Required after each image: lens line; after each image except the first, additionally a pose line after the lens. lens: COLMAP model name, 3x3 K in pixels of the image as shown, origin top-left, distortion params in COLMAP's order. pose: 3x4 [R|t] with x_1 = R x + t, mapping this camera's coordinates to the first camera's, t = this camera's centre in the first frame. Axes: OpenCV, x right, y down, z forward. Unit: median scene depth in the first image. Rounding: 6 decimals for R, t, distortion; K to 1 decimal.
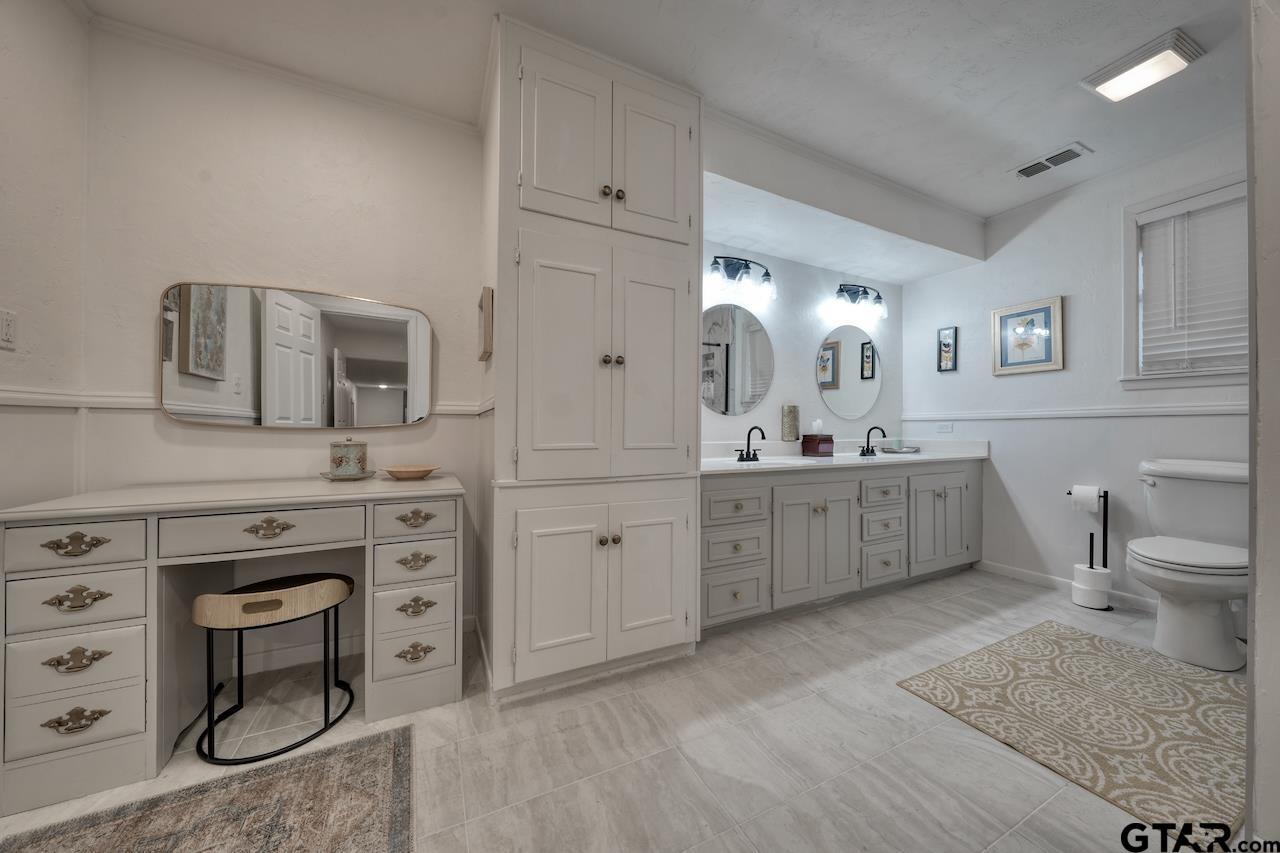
lens RADIAL K [[428.6, 0, 640.0], [0, 428.6, 426.5], [0, 0, 1]] dist [-0.007965, 0.002096]
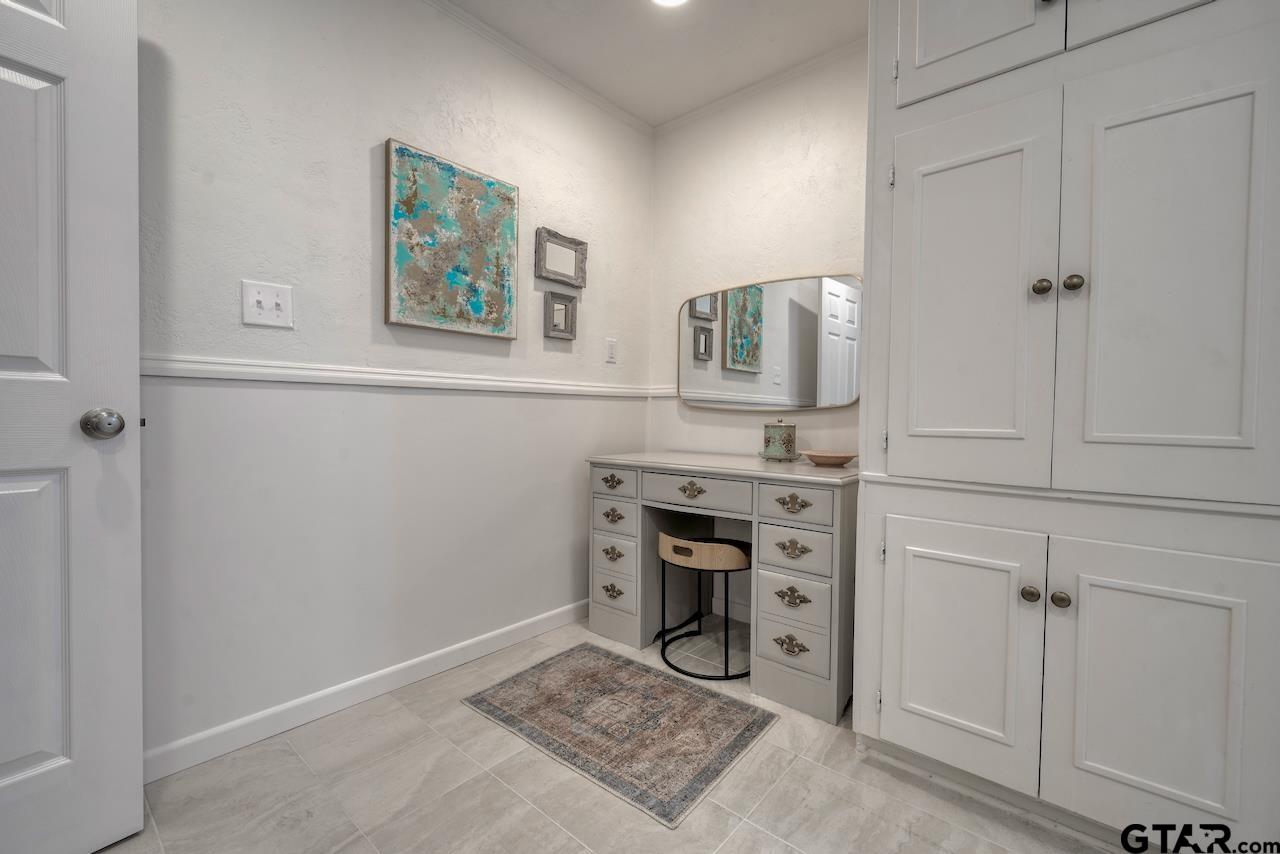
lens RADIAL K [[526.1, 0, 642.2], [0, 526.1, 426.8], [0, 0, 1]] dist [0.001291, 0.000019]
pose [[0.407653, 0.020352, -0.912910, 0.397951], [-0.005347, 0.999788, 0.019901, 0.025569], [0.913121, -0.003232, 0.407675, 0.231036]]
